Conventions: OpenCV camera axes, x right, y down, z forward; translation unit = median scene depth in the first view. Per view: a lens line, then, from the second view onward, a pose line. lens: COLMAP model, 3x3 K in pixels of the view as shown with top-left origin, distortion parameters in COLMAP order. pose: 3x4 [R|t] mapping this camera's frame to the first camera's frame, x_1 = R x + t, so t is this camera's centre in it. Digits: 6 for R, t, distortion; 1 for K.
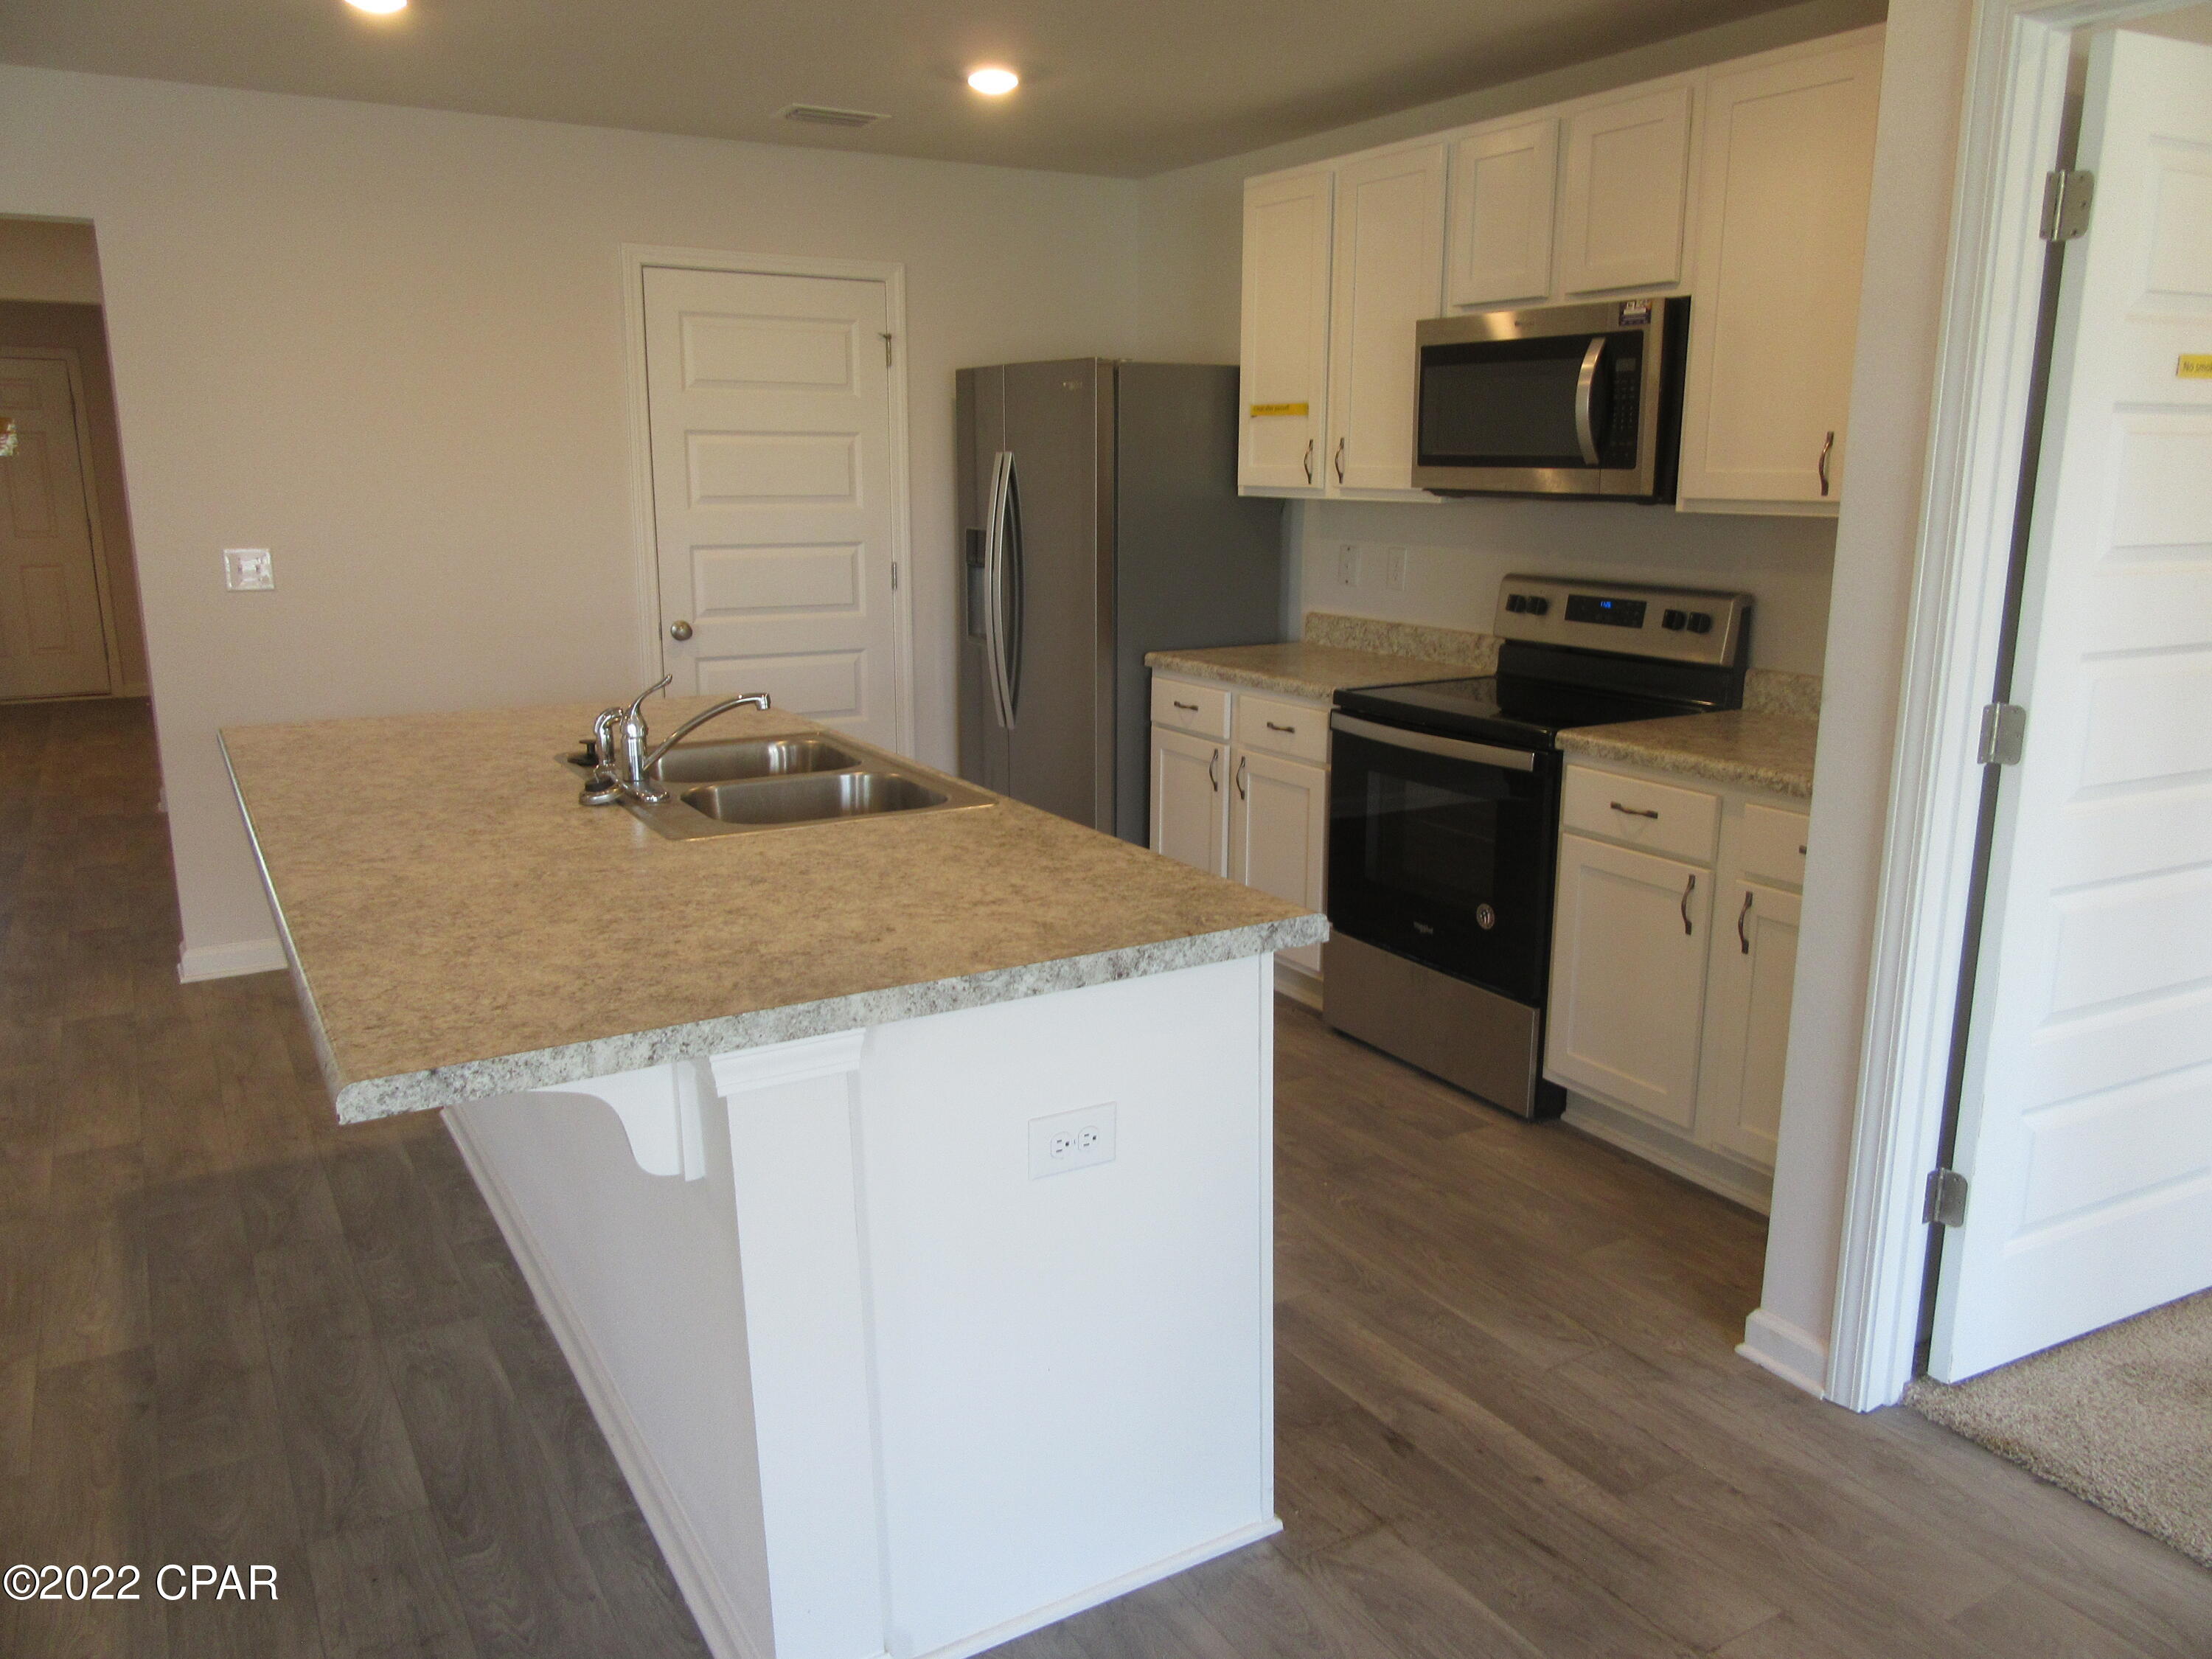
lens RADIAL K [[1630.1, 0, 1110.9], [0, 1630.1, 836.3], [0, 0, 1]] dist [-0.013462, 0.009090]
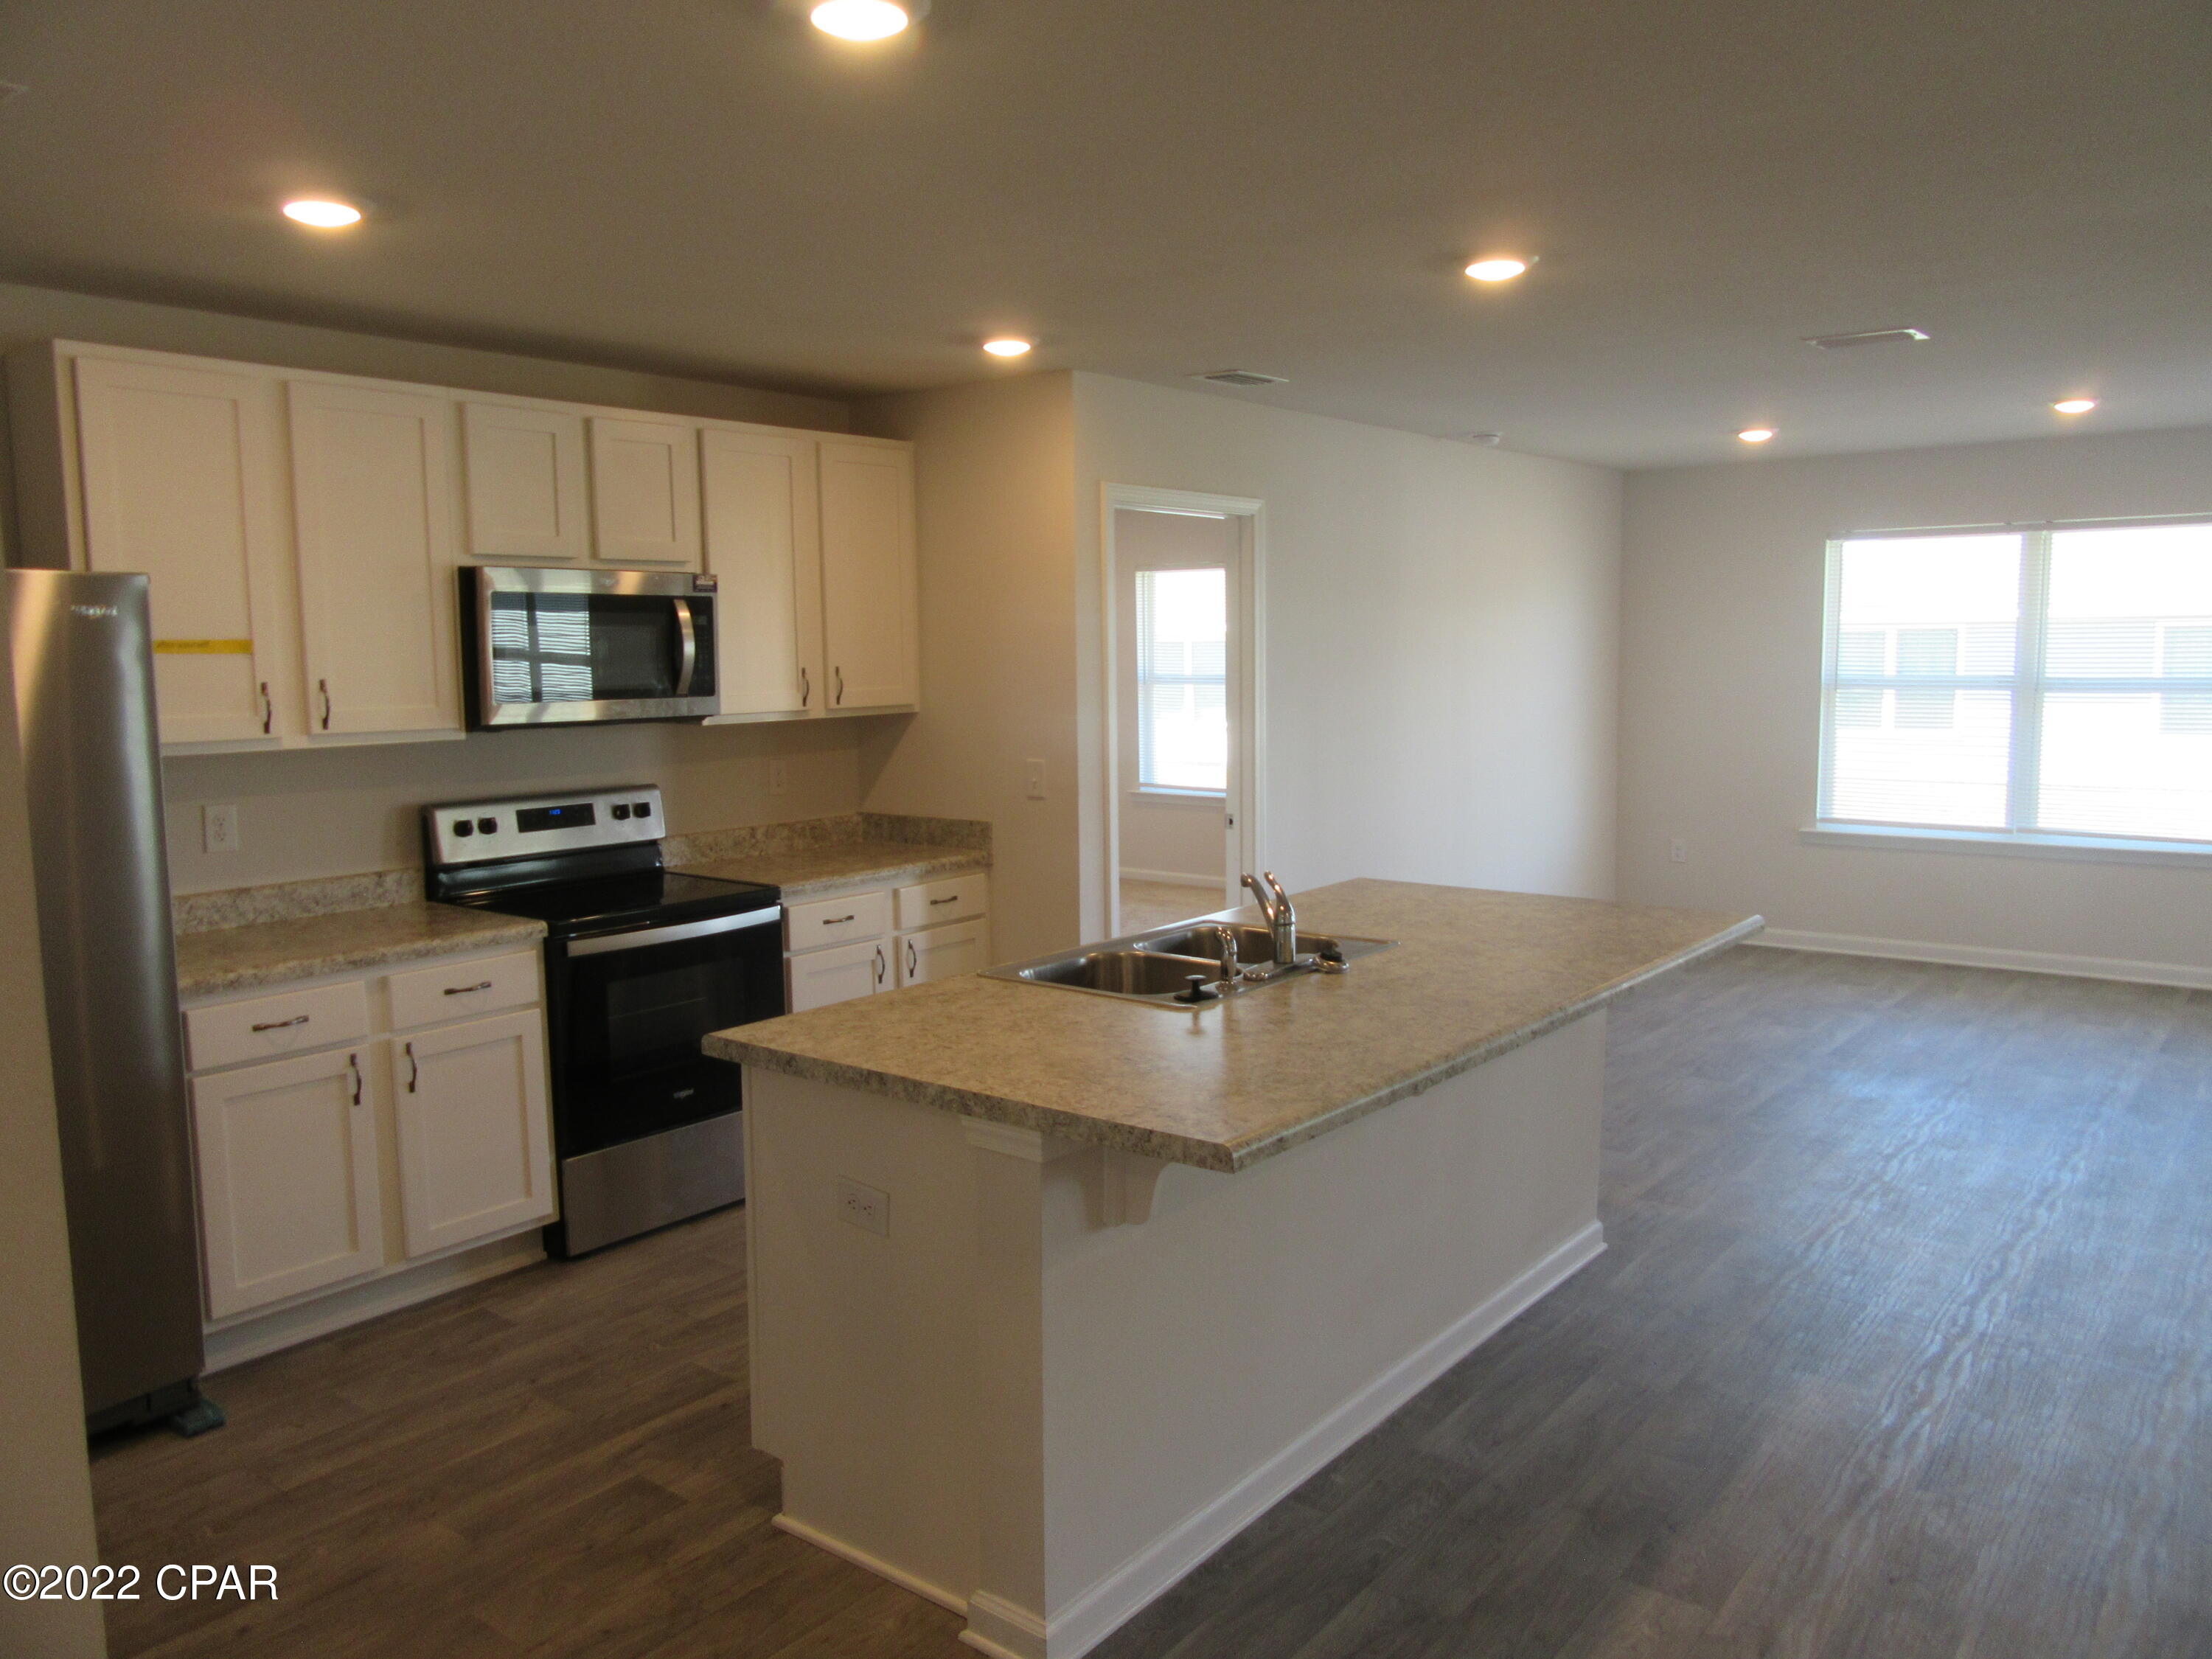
lens RADIAL K [[1630.1, 0, 1107.4], [0, 1630.1, 825.5], [0, 0, 1]] dist [-0.013462, 0.009090]
pose [[-0.351008, -0.100206, 0.930995, -1.000392], [0.223841, 0.956451, 0.187339, -0.283254], [-0.909224, 0.274152, -0.313292, 1.081100]]
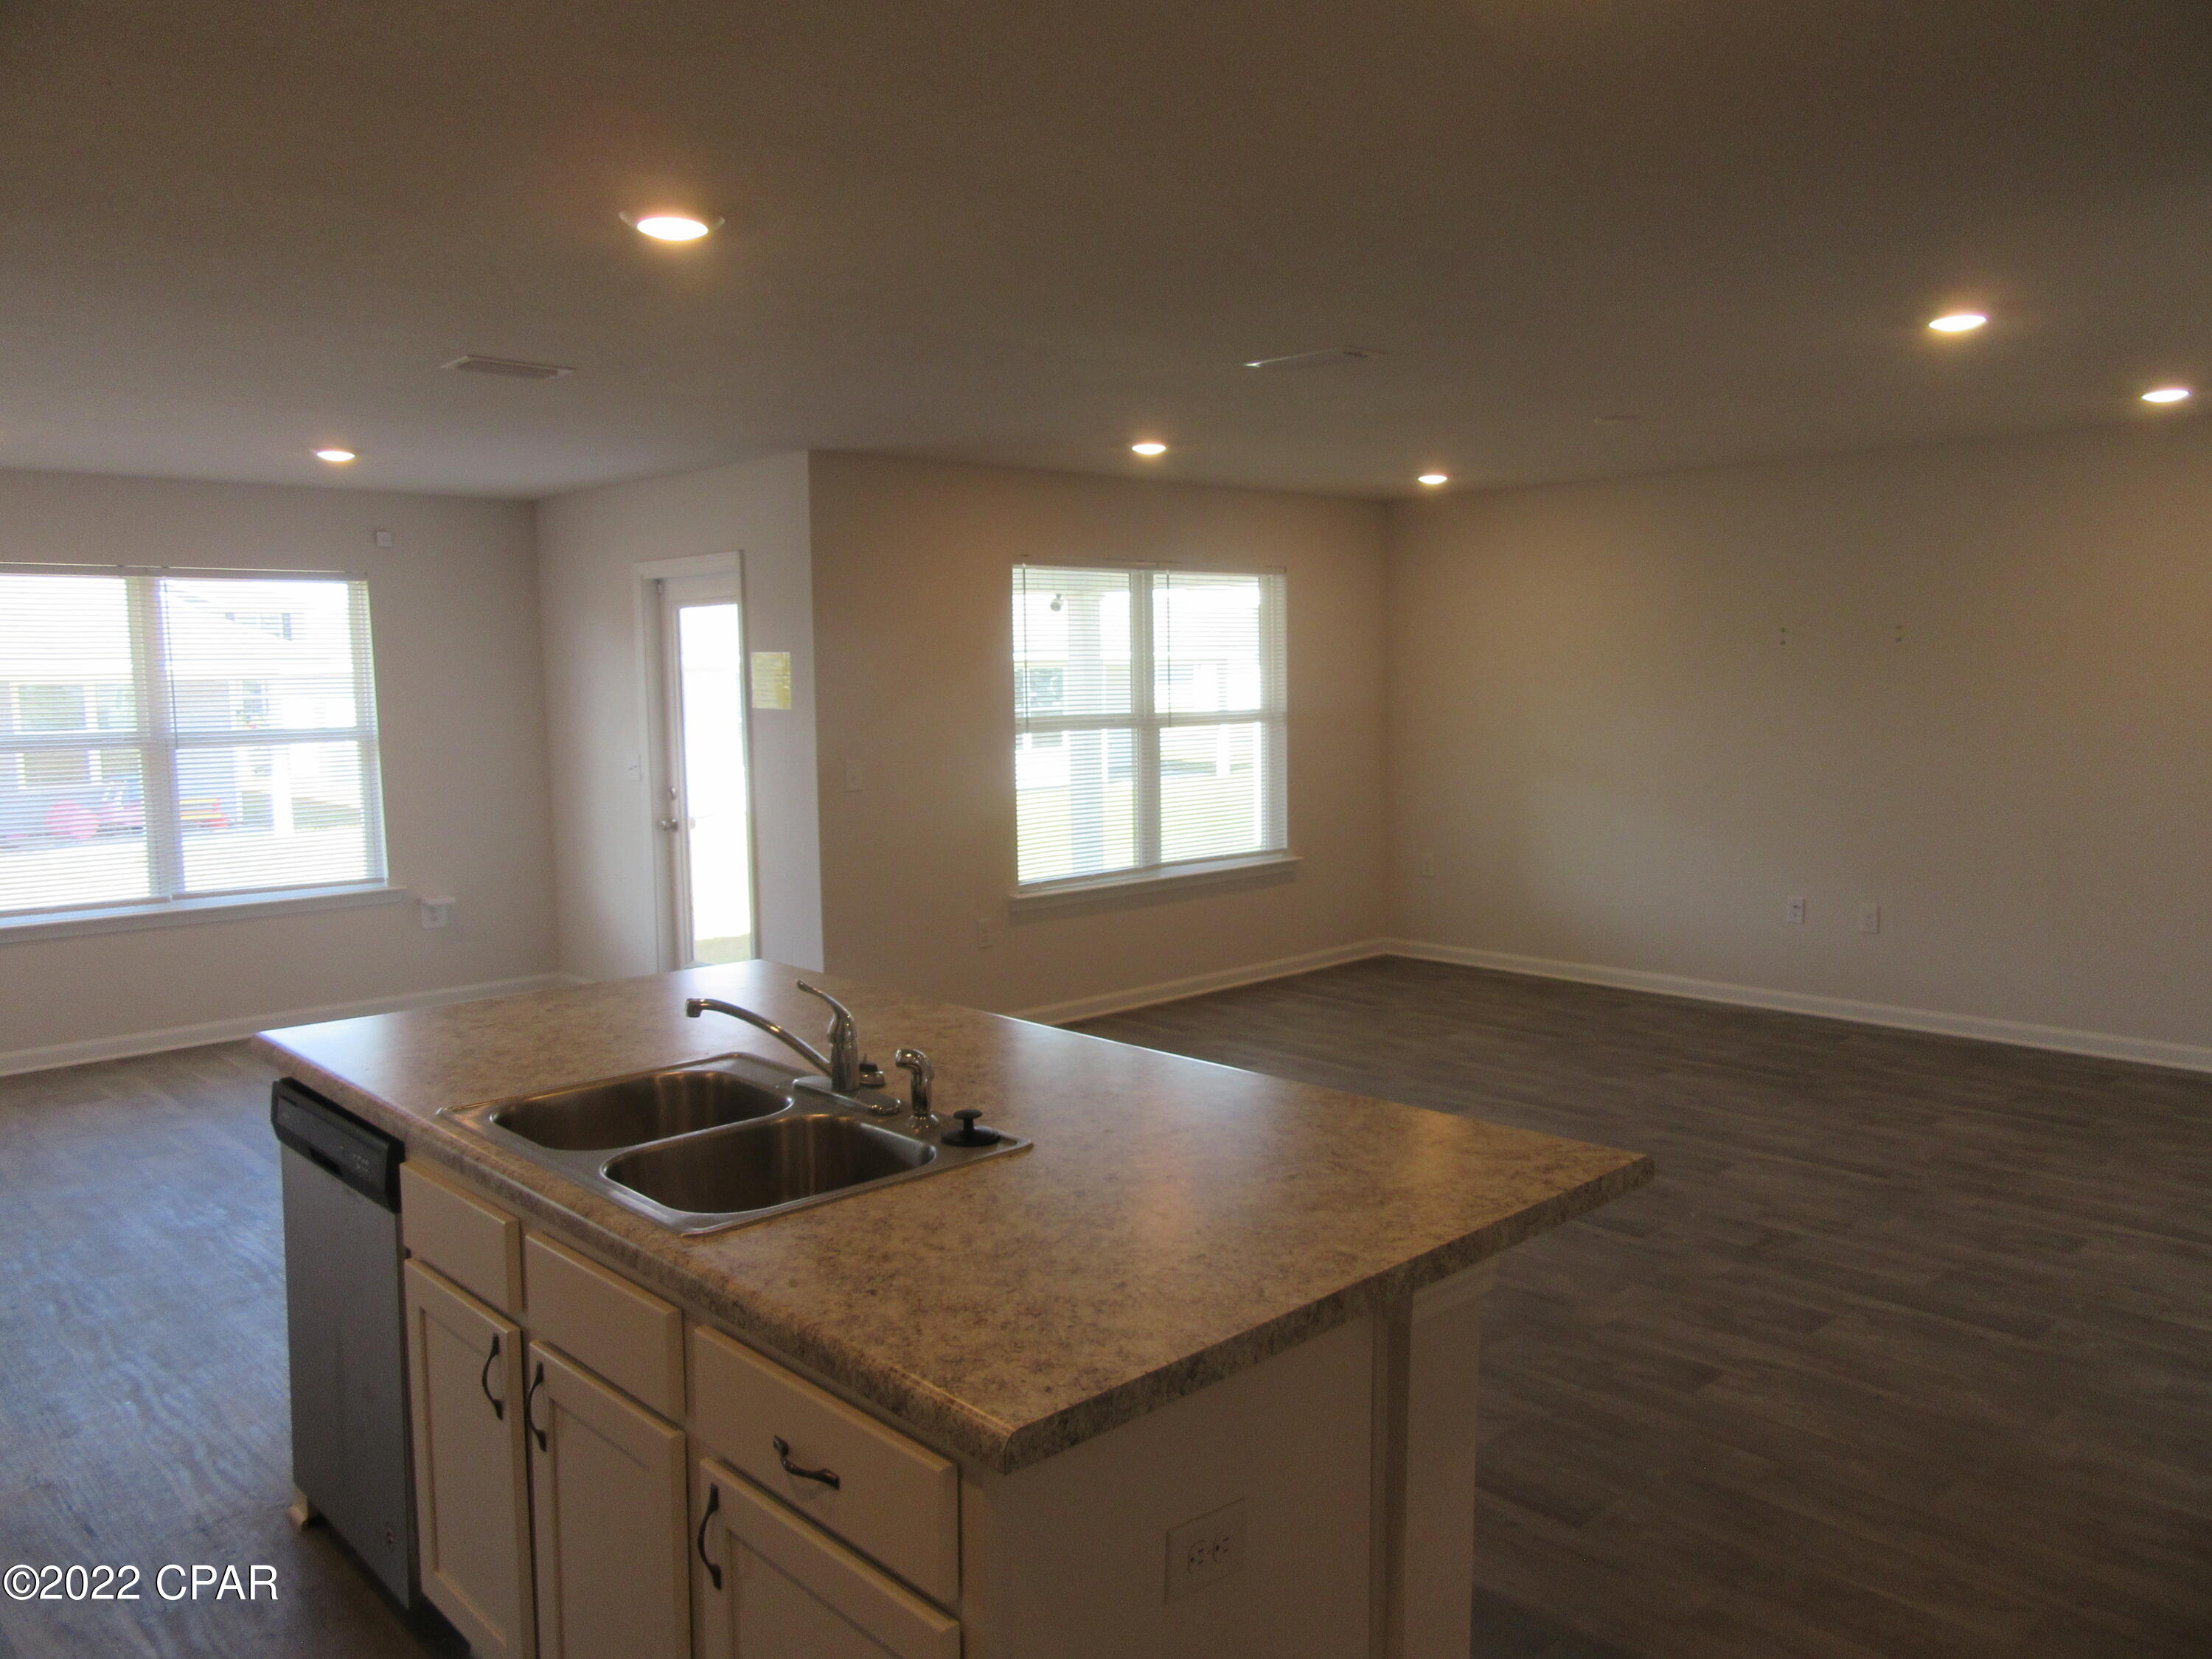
lens RADIAL K [[1630.1, 0, 1102.9], [0, 1630.1, 805.0], [0, 0, 1]] dist [-0.013462, 0.009090]
pose [[-0.977424, 0.031533, -0.208920, -0.181337], [-0.033364, 0.953360, 0.299985, -0.345682], [0.208635, 0.300183, -0.930785, 1.357165]]
